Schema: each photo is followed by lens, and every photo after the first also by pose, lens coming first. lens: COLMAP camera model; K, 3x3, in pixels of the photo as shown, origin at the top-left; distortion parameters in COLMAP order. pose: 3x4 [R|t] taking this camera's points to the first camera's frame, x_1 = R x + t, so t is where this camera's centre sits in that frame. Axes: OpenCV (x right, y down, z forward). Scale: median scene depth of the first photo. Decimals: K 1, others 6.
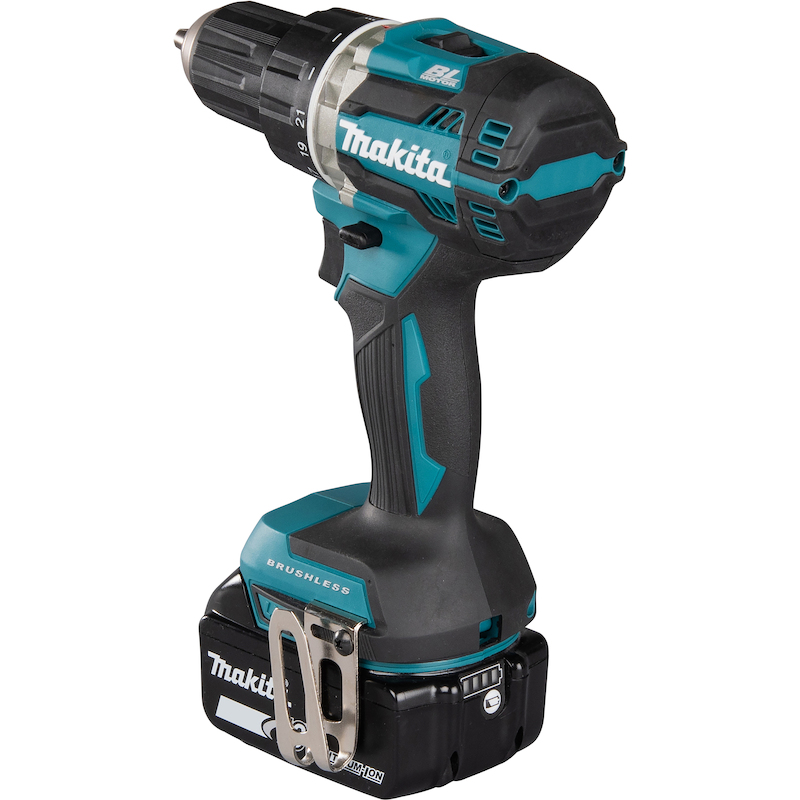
lens RADIAL K [[2626.7, 0, 400.0], [0, 2626.7, 400.0], [0, 0, 1]] dist [-0.086591, -0.454919]
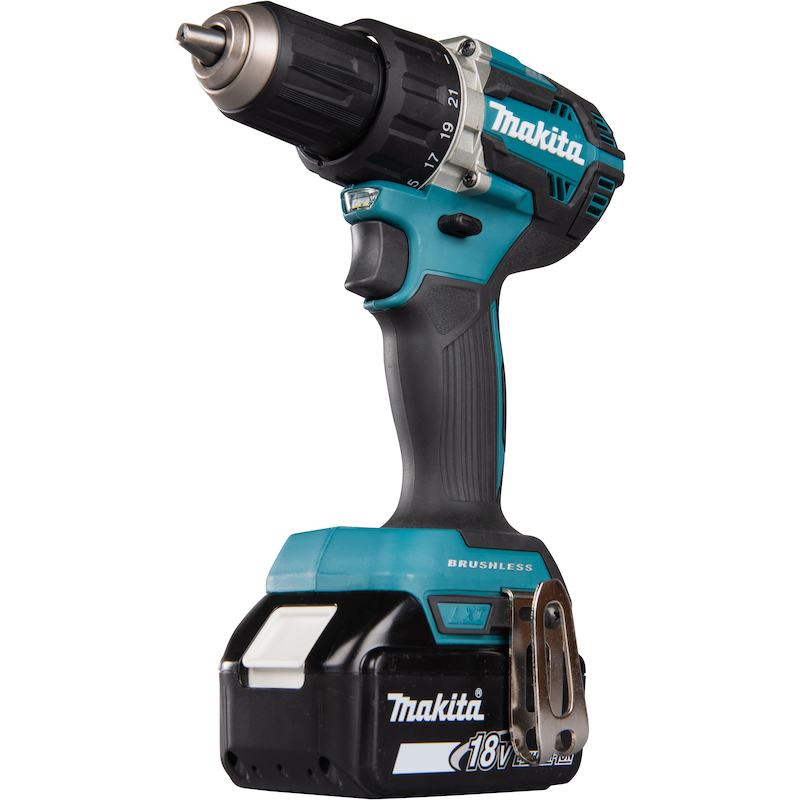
lens RADIAL K [[2626.7, 0, 400.0], [0, 2626.7, 400.0], [0, 0, 1]] dist [-0.086591, -0.454919]
pose [[-0.034183, 0.124293, 0.991657, -1.054717], [0.300627, 0.947561, -0.108403, 0.110344], [-0.953129, 0.294413, -0.069756, 1.148659]]
